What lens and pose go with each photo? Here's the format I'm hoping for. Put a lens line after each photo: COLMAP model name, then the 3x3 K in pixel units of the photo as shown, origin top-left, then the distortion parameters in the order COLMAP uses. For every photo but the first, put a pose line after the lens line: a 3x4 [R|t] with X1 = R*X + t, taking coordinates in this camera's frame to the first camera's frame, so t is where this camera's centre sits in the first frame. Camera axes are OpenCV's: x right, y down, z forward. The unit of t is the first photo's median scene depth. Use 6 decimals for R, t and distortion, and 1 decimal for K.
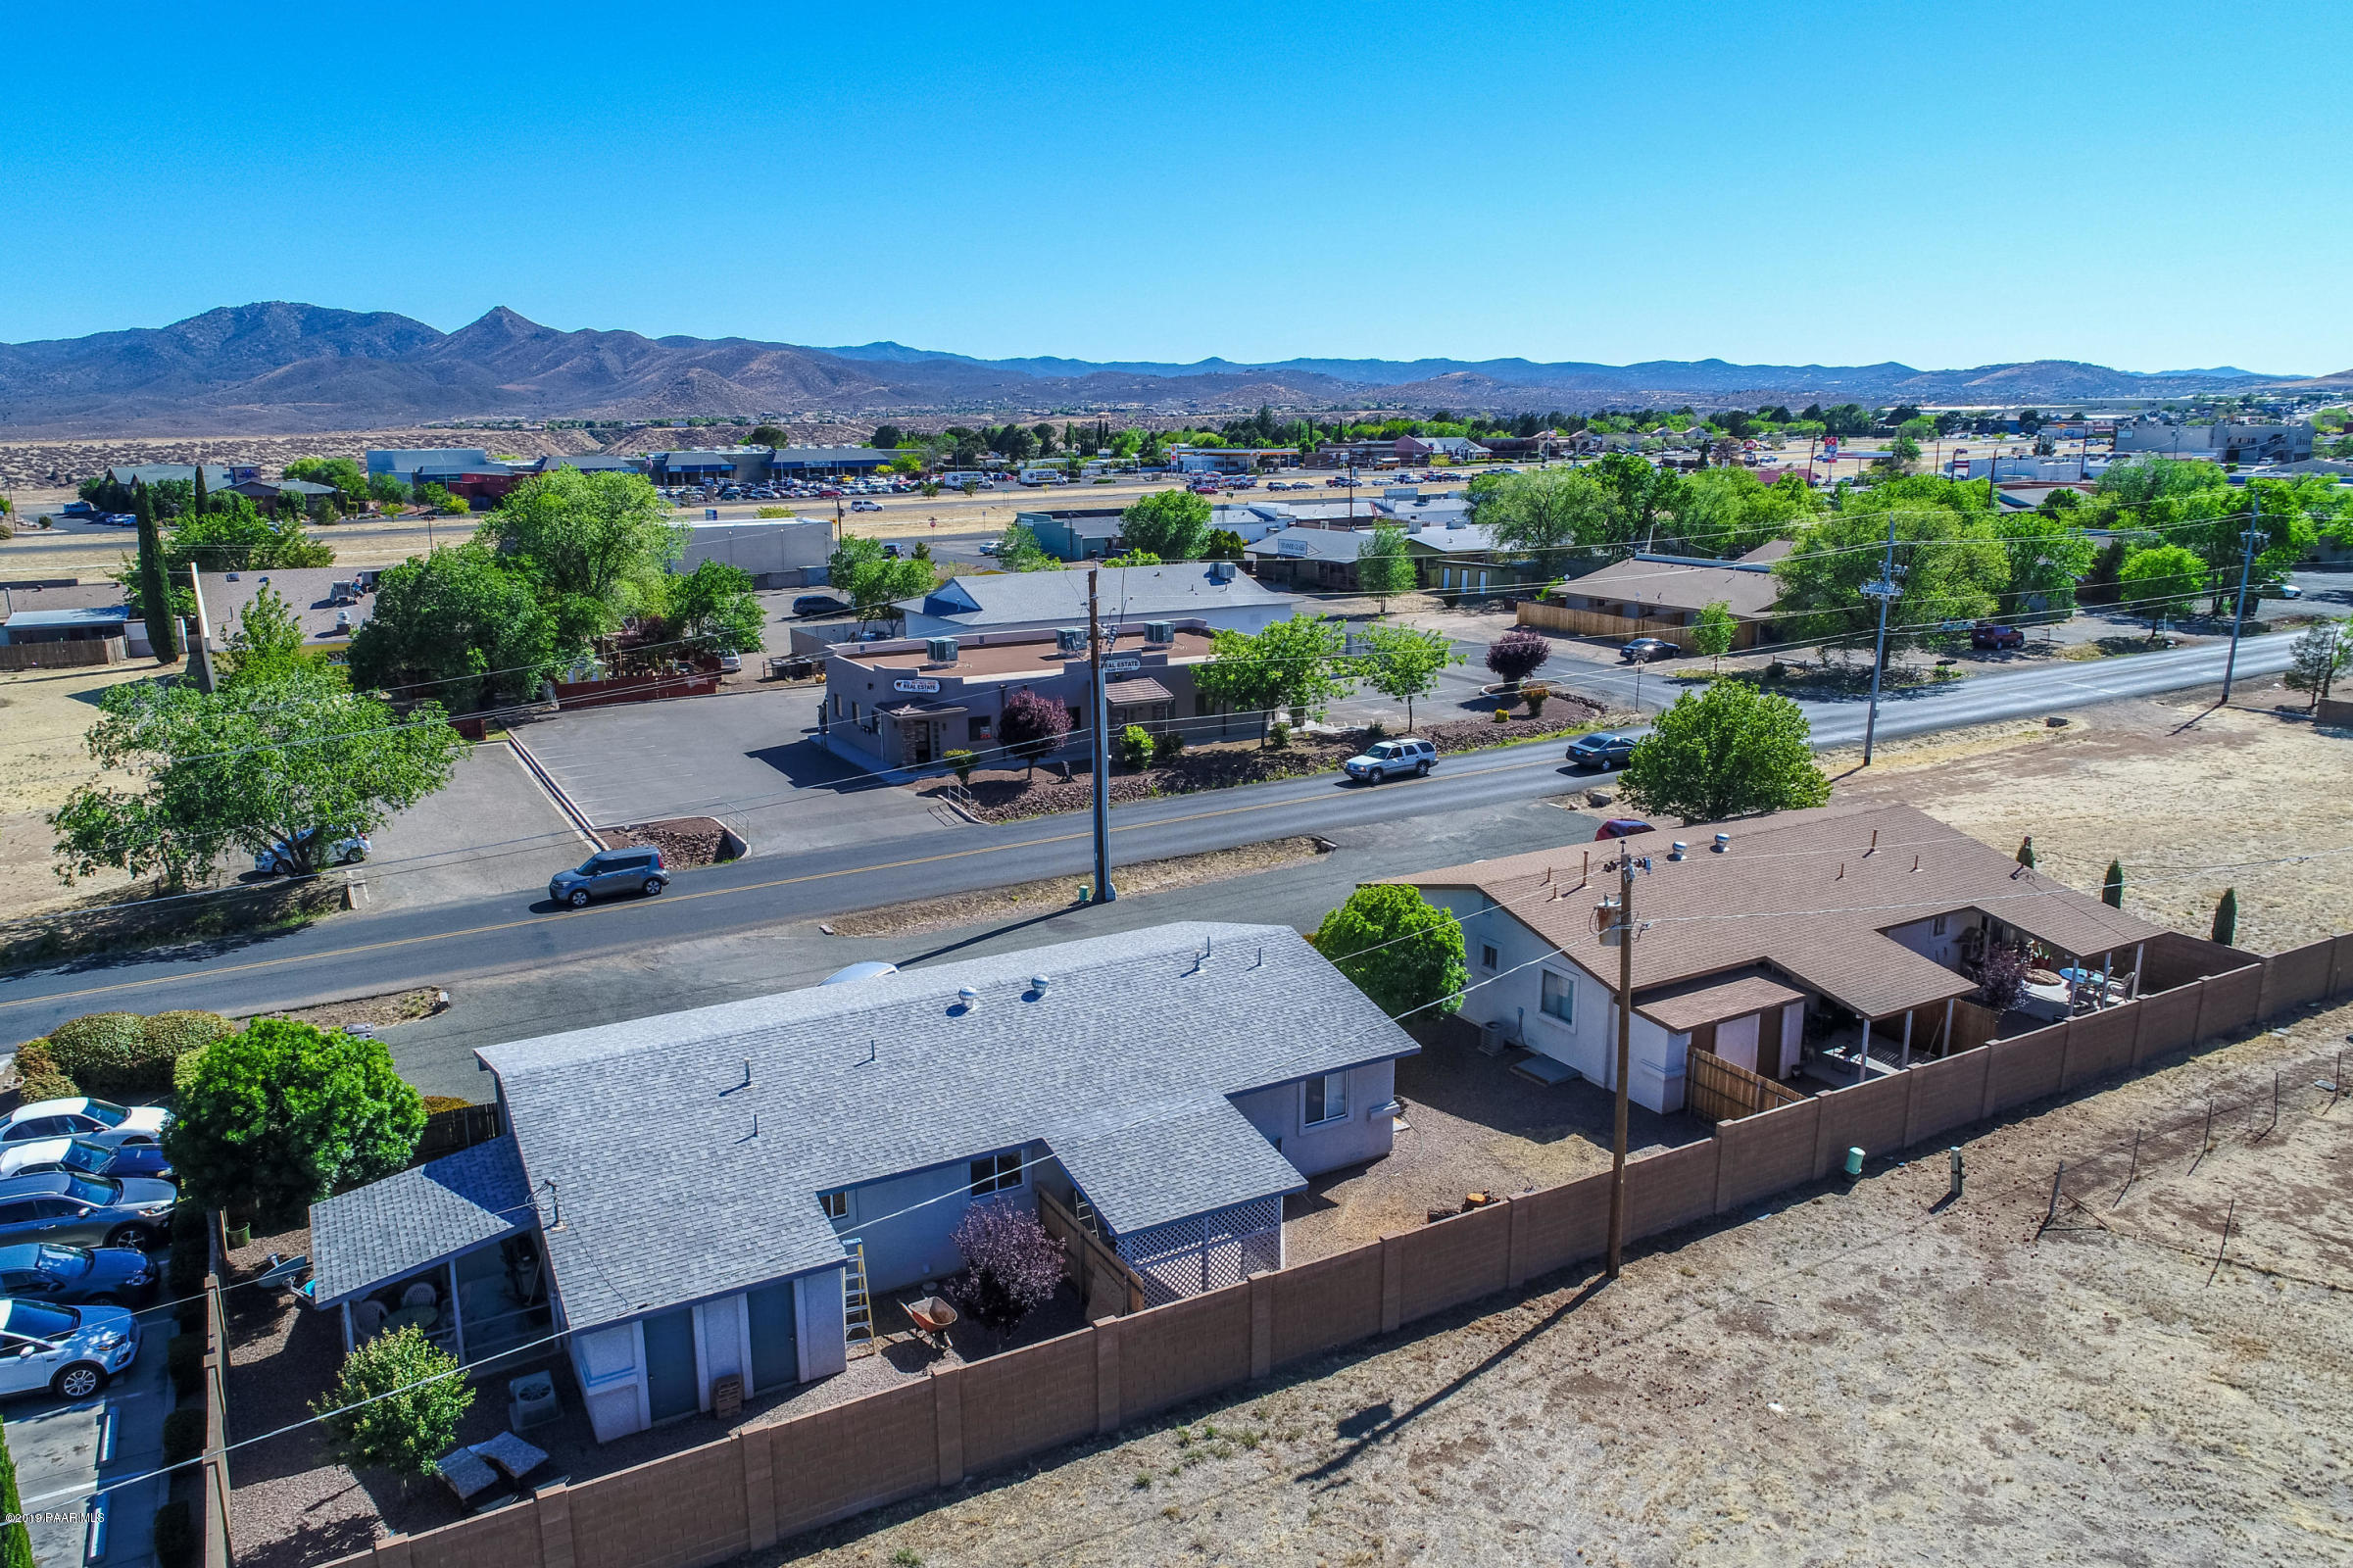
lens RADIAL K [[1589.8, 0, 1167.5], [0, 1589.8, 772.6], [0, 0, 1]] dist [-0.000581, -0.002348]
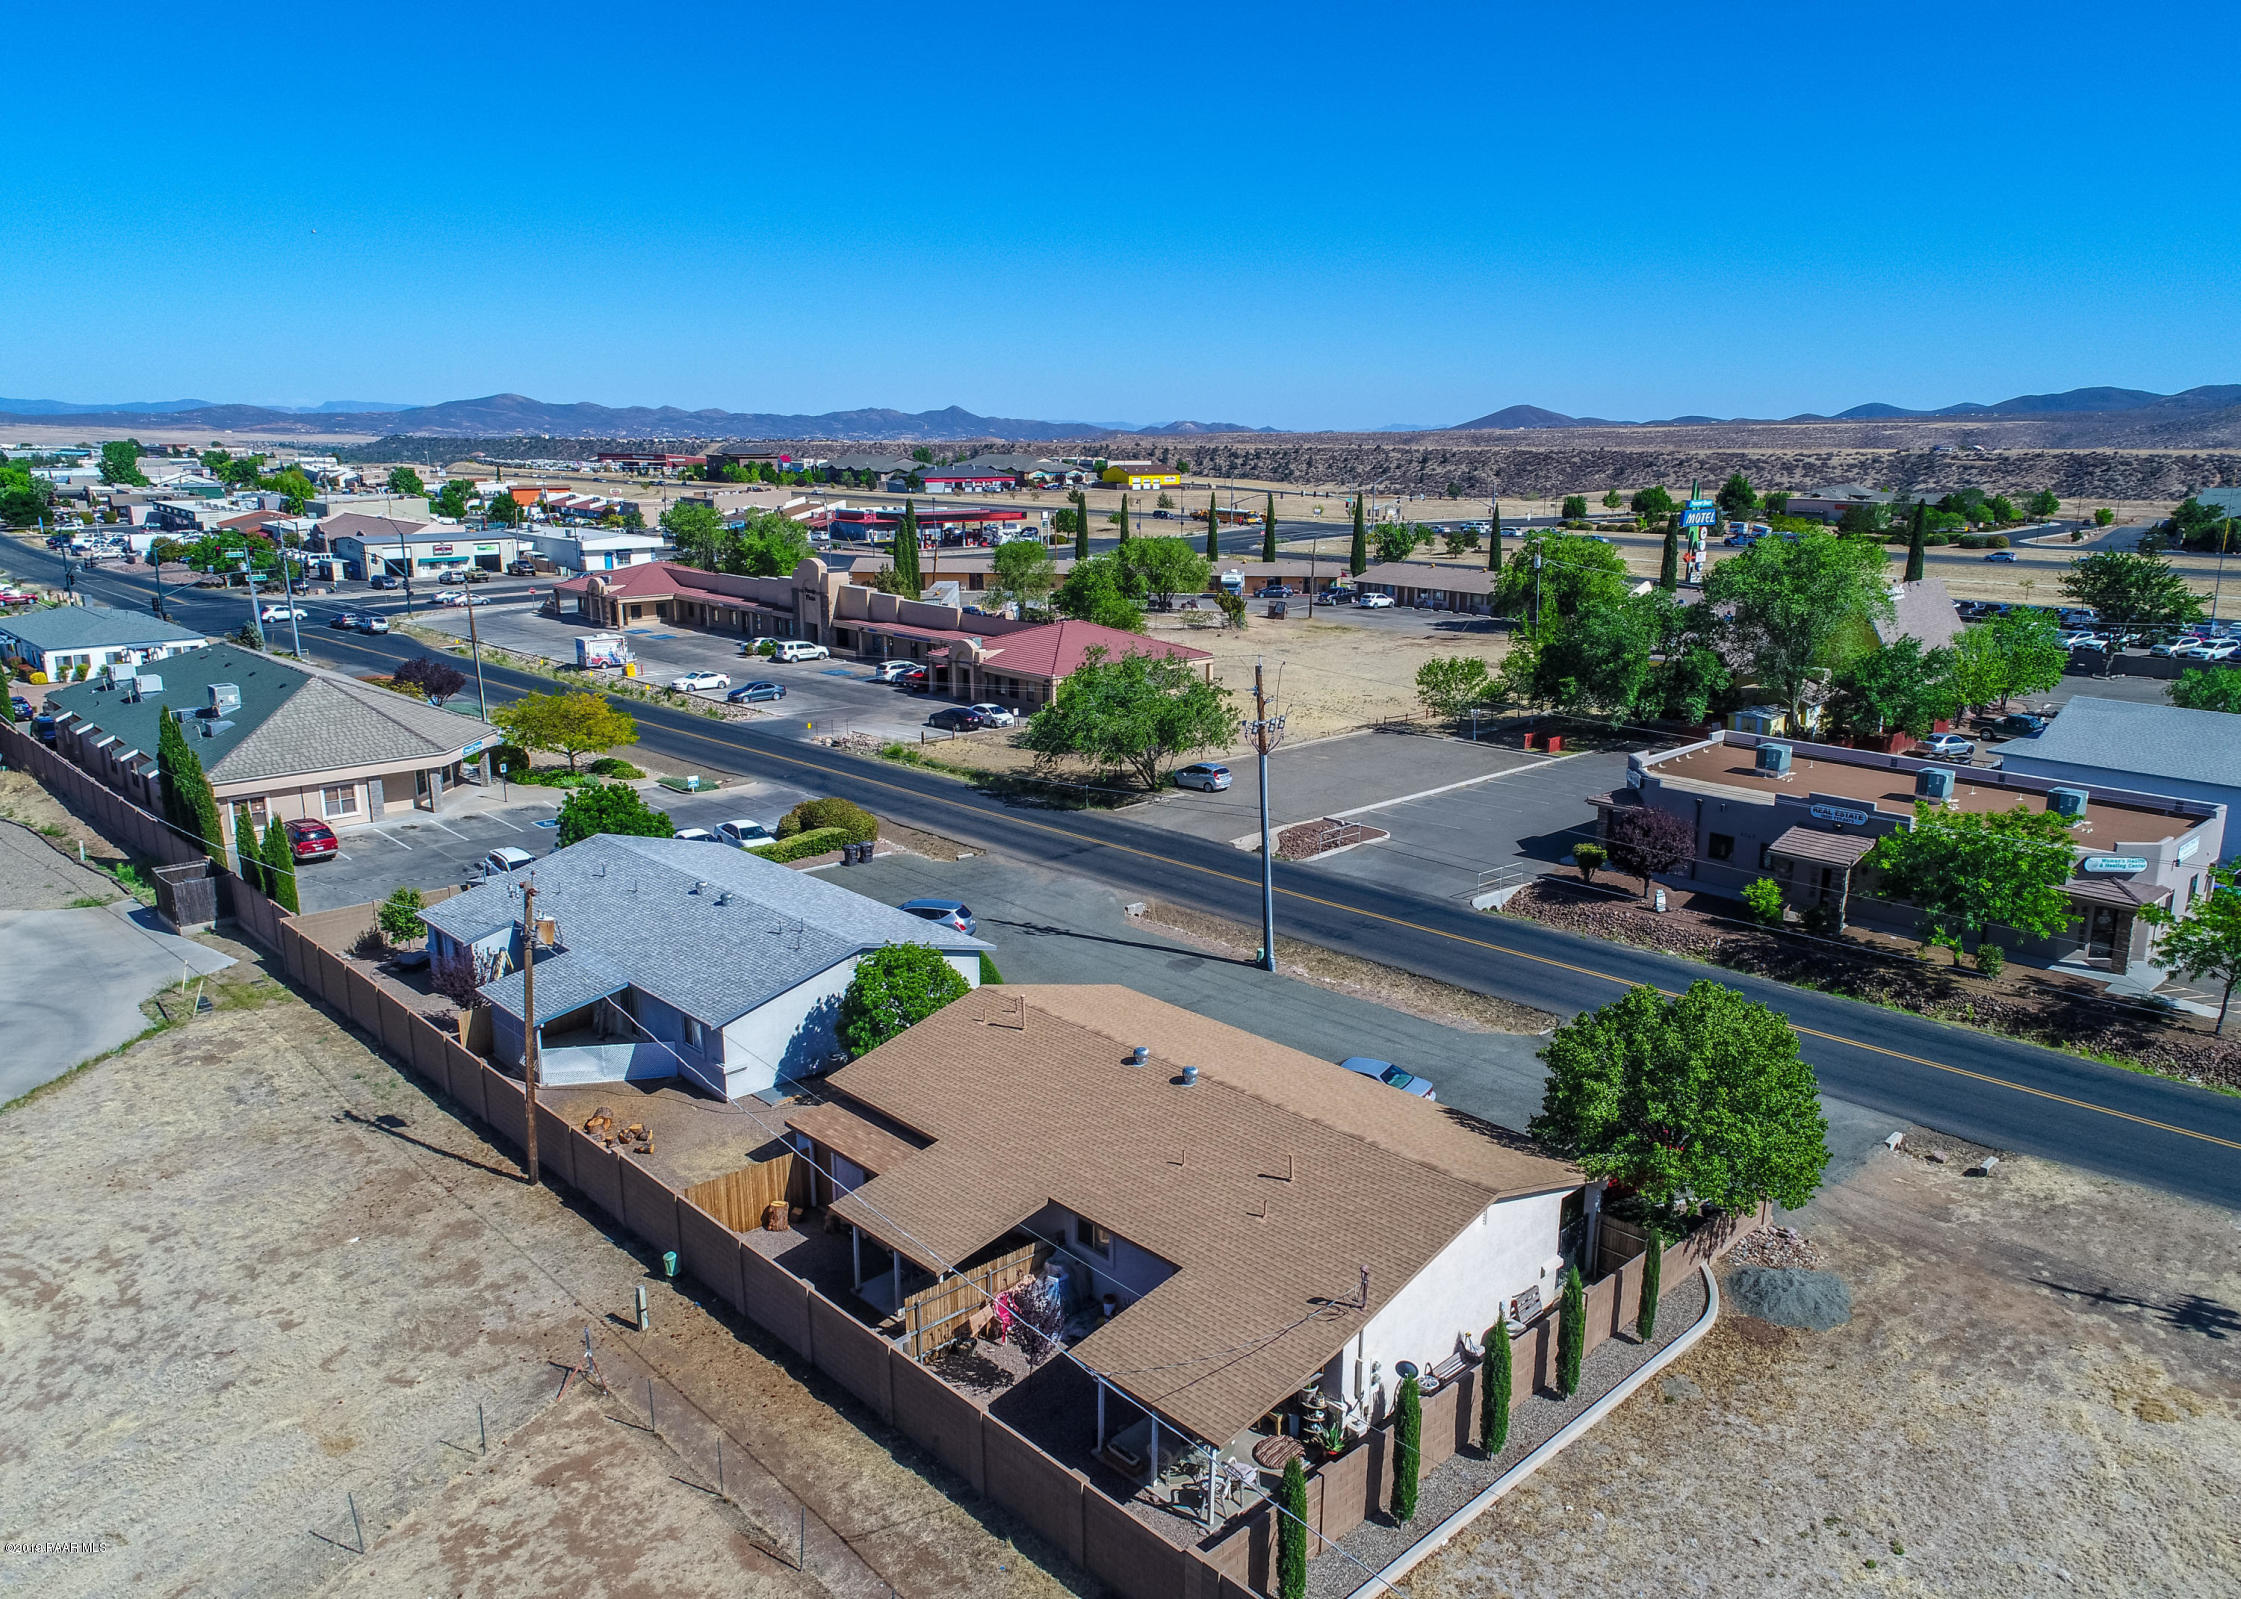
lens RADIAL K [[1605.4, 0, 1208.6], [0, 1605.4, 800.1], [0, 0, 1]] dist [-0.002369, -0.001292]
pose [[0.274318, 0.231659, -0.933319, 1.034613], [-0.219949, 0.959937, 0.173620, -0.230716], [0.936147, 0.157655, 0.314281, 0.662338]]
